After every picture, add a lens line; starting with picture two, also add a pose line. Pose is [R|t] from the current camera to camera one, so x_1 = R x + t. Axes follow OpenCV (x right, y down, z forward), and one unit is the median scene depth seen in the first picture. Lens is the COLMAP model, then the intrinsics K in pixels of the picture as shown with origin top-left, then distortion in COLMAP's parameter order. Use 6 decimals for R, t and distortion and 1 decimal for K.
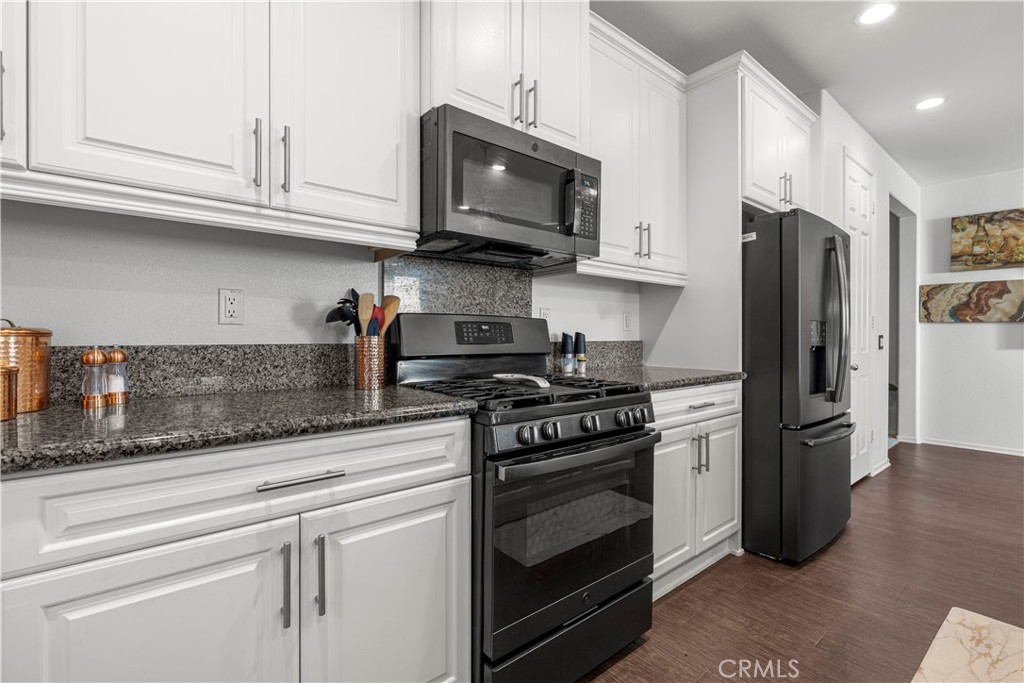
lens RADIAL K [[456.7, 0, 508.8], [0, 456.7, 337.7], [0, 0, 1]] dist [-0.003055, 0.000217]
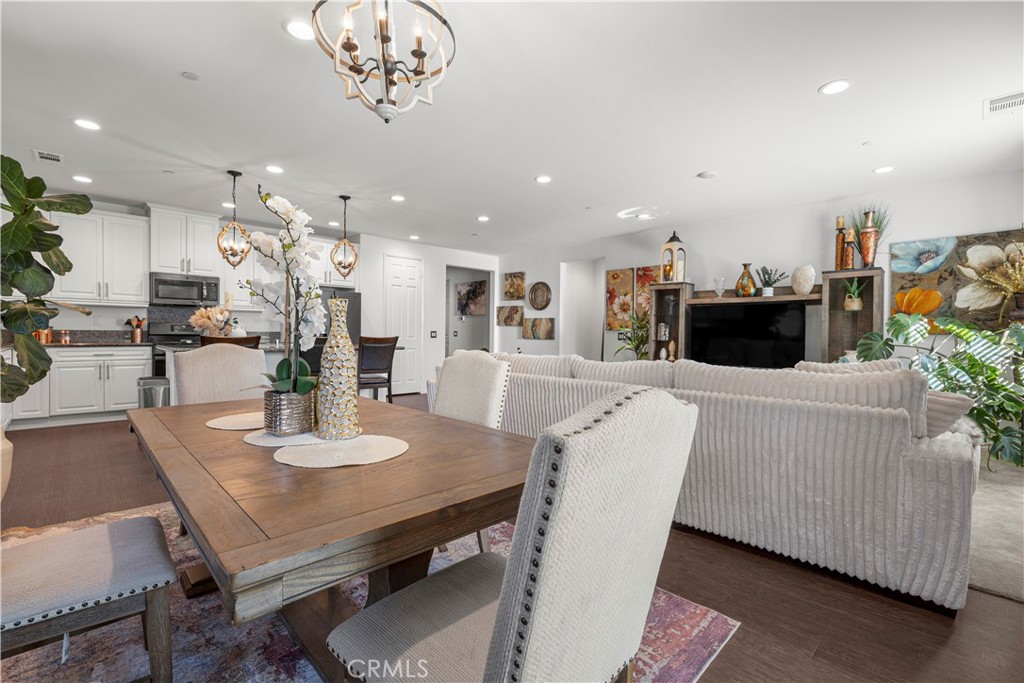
lens RADIAL K [[456.7, 0, 515.1], [0, 456.7, 338.0], [0, 0, 1]] dist [-0.003055, 0.000217]
pose [[0.997189, 0.008213, 0.074480, 3.090637], [-0.008826, 0.999930, 0.007906, 0.021306], [-0.074410, -0.008541, 0.997191, -3.669729]]
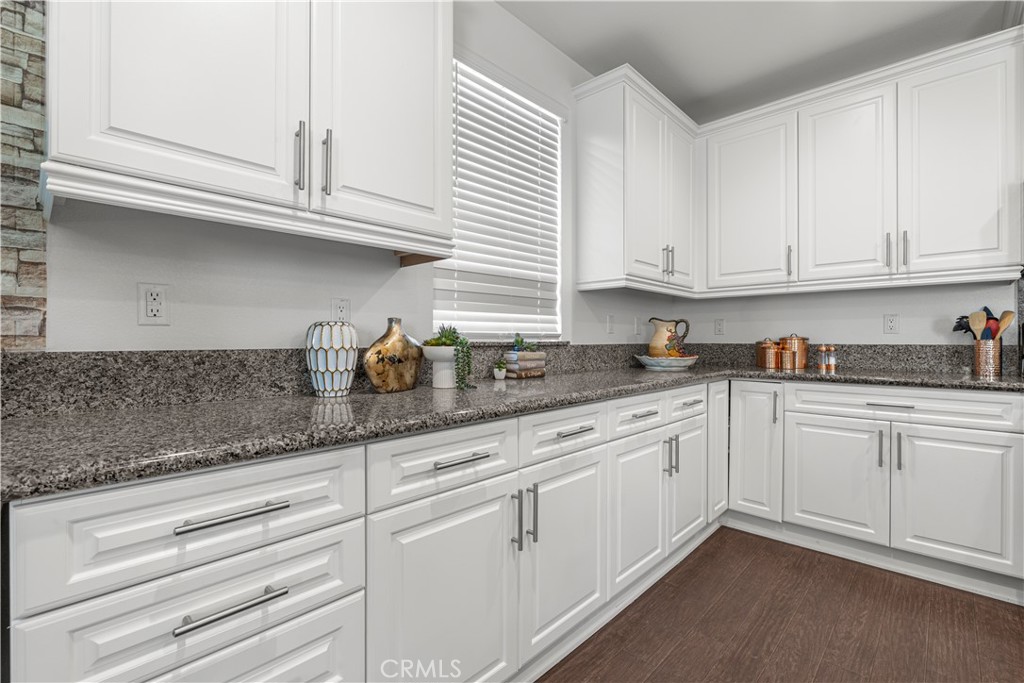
lens RADIAL K [[456.7, 0, 511.9], [0, 456.7, 342.2], [0, 0, 1]] dist [-0.003055, 0.000217]
pose [[0.116194, 0.004866, -0.993215, 1.155391], [-0.004837, 0.999979, 0.004334, 0.005094], [0.993215, 0.004301, 0.116215, -0.816326]]
